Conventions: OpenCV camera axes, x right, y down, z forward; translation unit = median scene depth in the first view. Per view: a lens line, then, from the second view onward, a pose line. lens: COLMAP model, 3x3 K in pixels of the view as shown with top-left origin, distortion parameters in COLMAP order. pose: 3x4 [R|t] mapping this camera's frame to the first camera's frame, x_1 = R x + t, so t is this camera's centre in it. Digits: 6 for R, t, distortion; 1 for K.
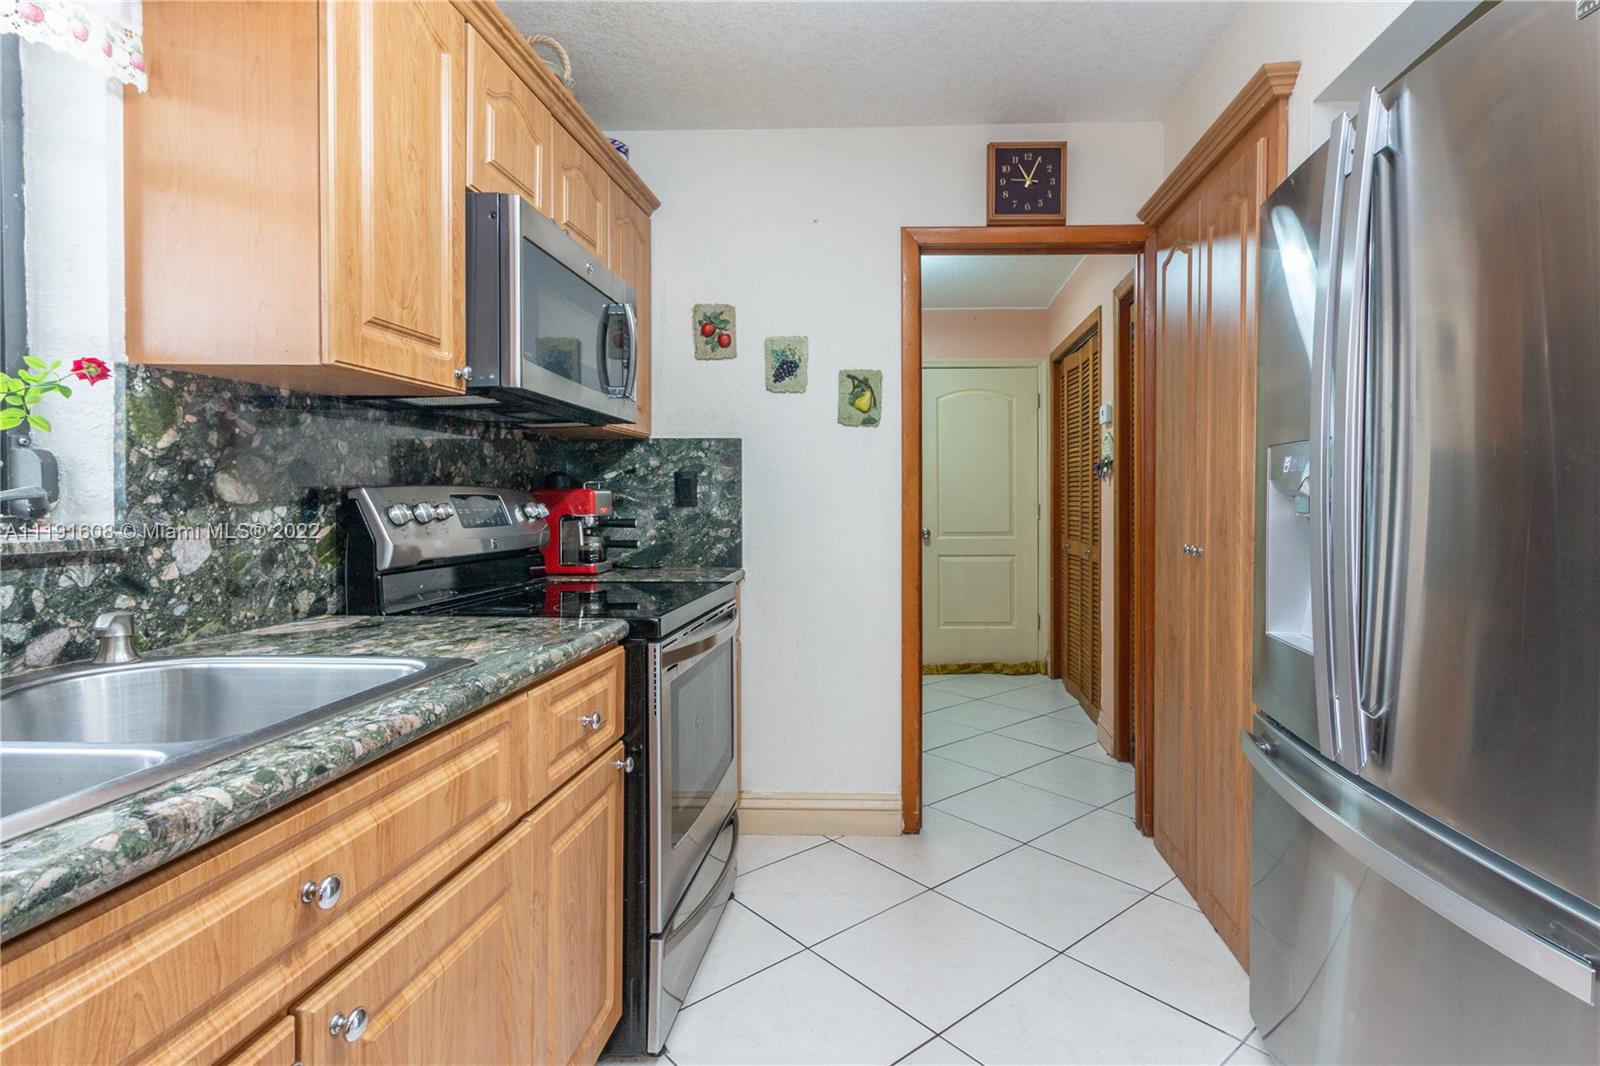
lens RADIAL K [[797.7, 0, 895.9], [0, 797.7, 504.4], [0, 0, 1]] dist [0.011328, -0.004238]
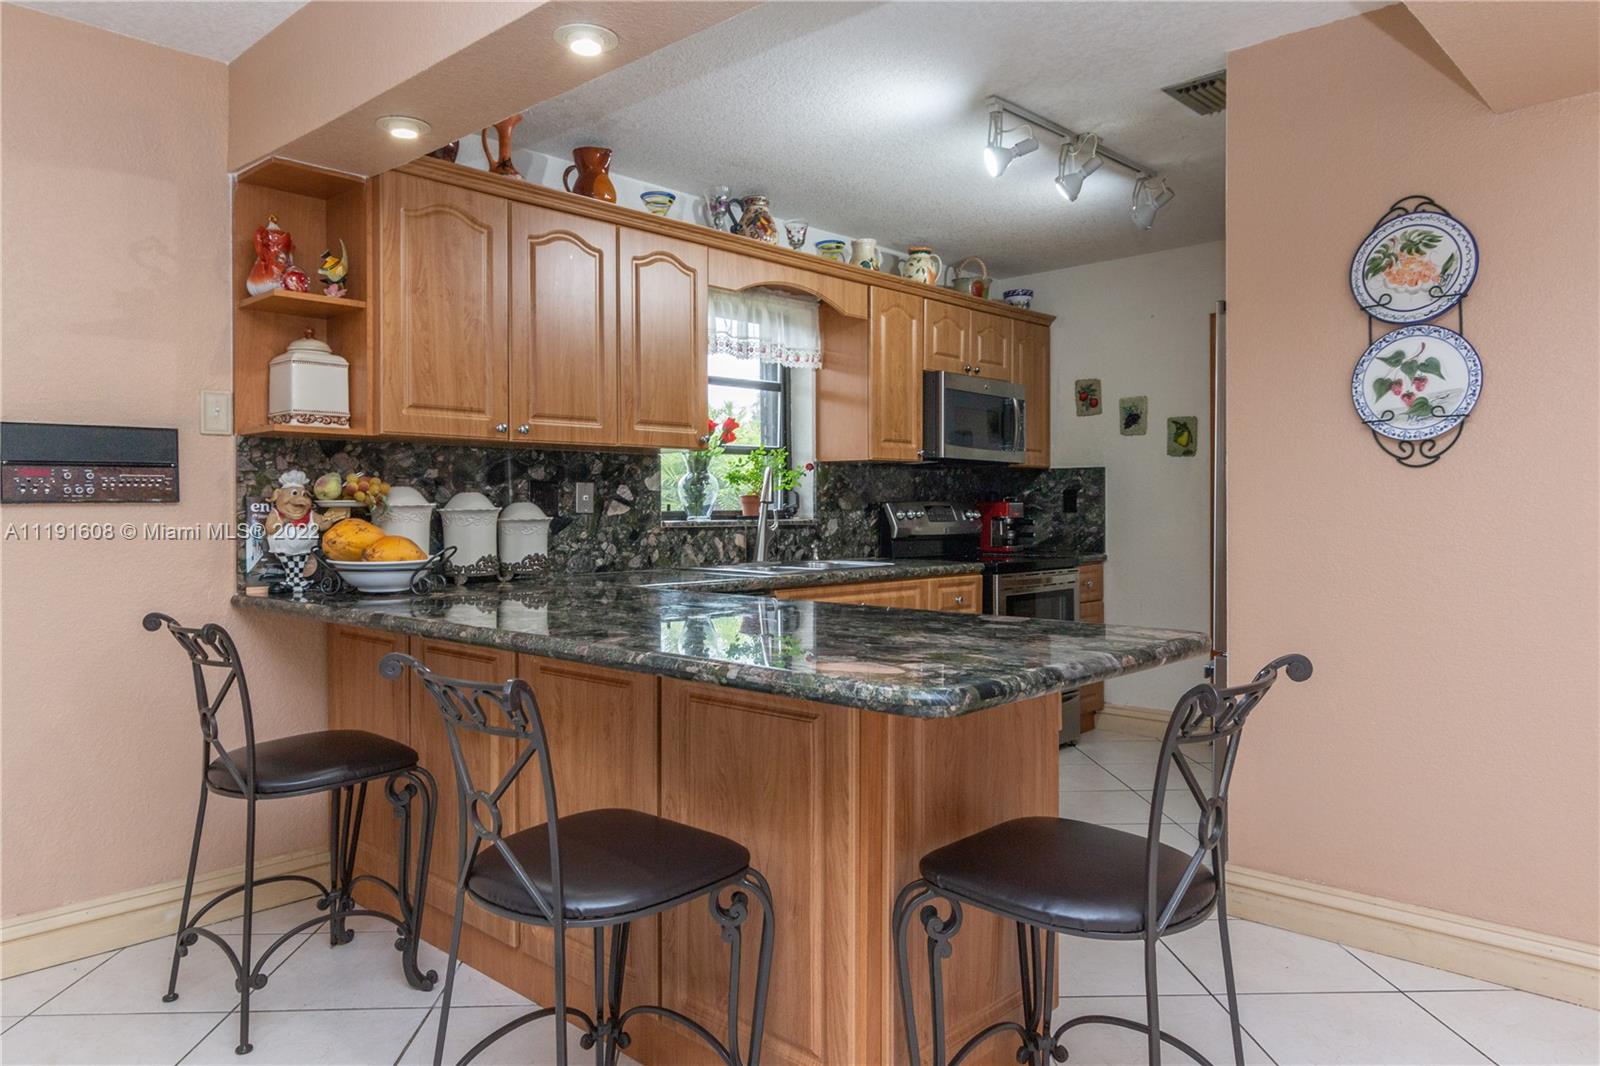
lens RADIAL K [[1089.5, 0, 805.6], [0, 1089.5, 520.3], [0, 0, 1]] dist [0.004698, -0.002521]
pose [[0.748546, 0.005517, -0.663060, 1.252720], [-0.002220, 0.999981, 0.005814, 0.011515], [0.663080, -0.002880, 0.748543, -1.520787]]
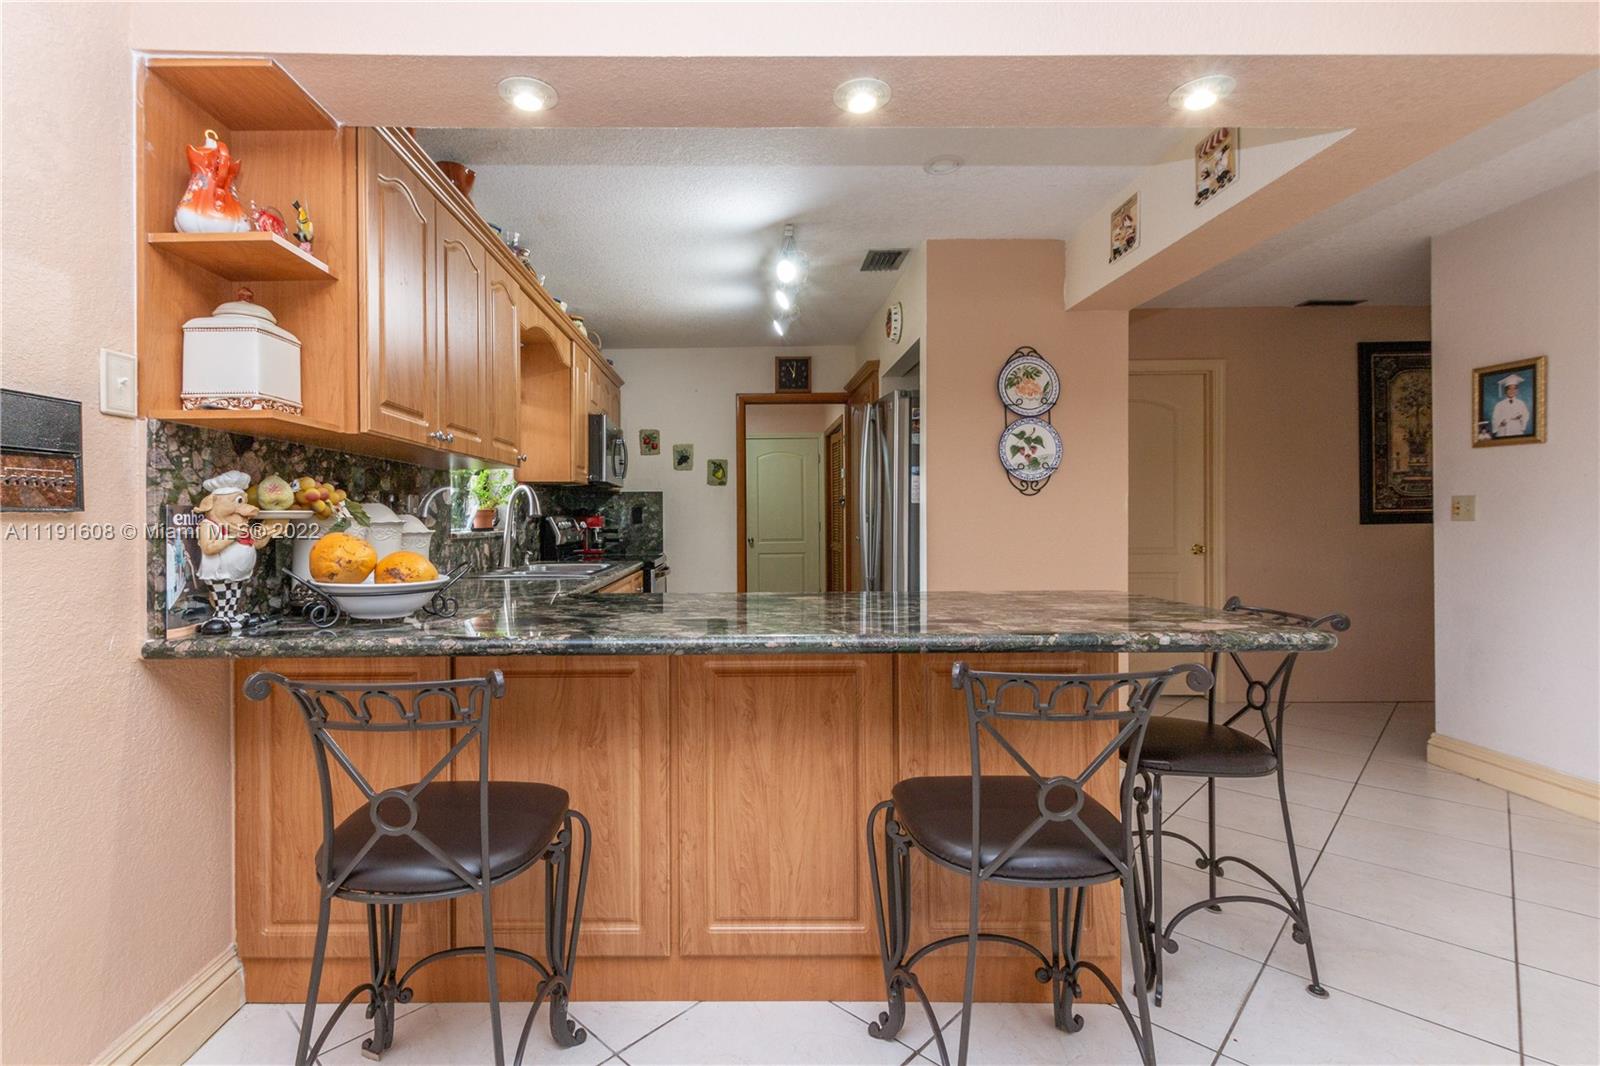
lens RADIAL K [[743.8, 0, 752.6], [0, 743.8, 522.8], [0, 0, 1]] dist [0.008727, -0.001369]
pose [[0.999505, -0.007115, 0.030646, -0.021292], [0.007185, 0.999972, -0.002158, 0.013699], [-0.030630, 0.002377, 0.999528, -1.711218]]
